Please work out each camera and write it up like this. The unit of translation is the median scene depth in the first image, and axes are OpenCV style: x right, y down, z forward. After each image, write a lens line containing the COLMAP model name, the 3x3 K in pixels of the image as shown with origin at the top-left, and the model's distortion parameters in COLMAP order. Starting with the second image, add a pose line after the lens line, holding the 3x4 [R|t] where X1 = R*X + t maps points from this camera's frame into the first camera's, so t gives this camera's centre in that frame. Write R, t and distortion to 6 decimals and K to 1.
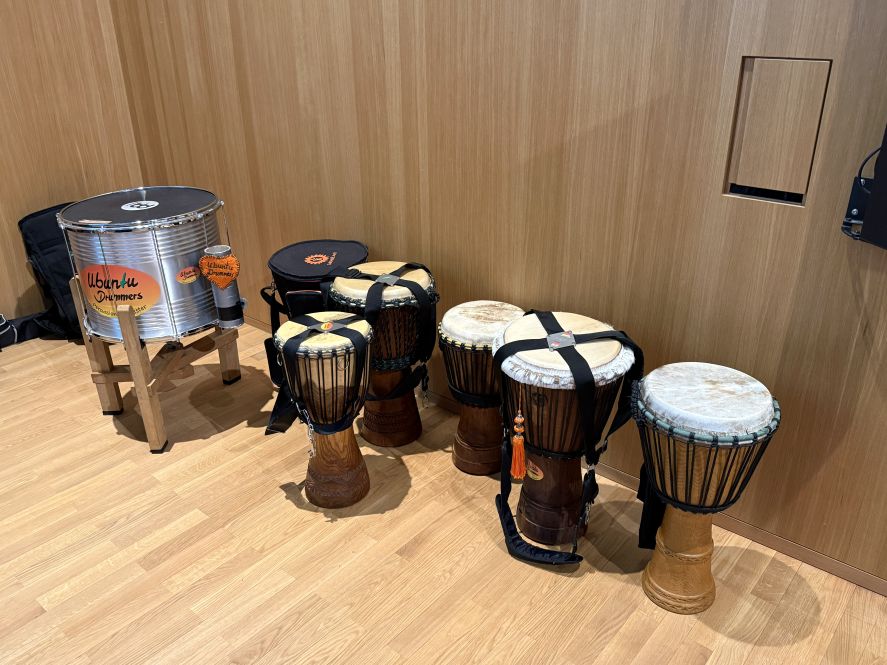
lens RADIAL K [[742.5, 0, 443.5], [0, 742.5, 332.5], [0, 0, 1]] dist [-0.002410, -0.004749]
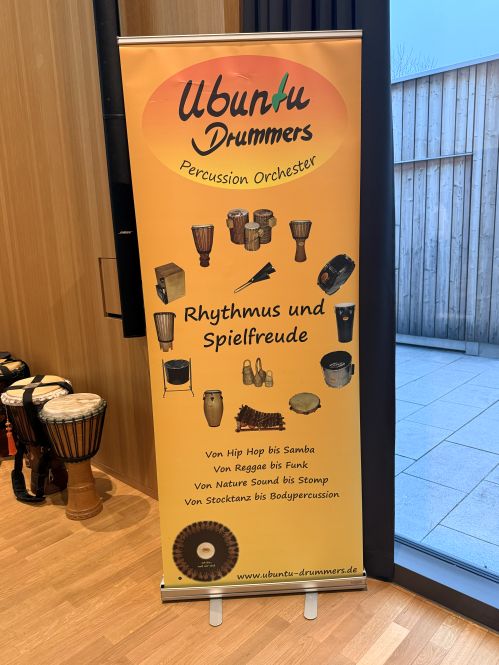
lens RADIAL K [[526.1, 0, 249.5], [0, 526.1, 332.5], [0, 0, 1]] dist [0.002284, 0.000306]
pose [[0.998257, -0.021409, -0.054996, 0.885599], [0.008464, 0.974182, -0.225606, 0.211051], [0.058406, 0.224747, 0.972665, -0.476842]]
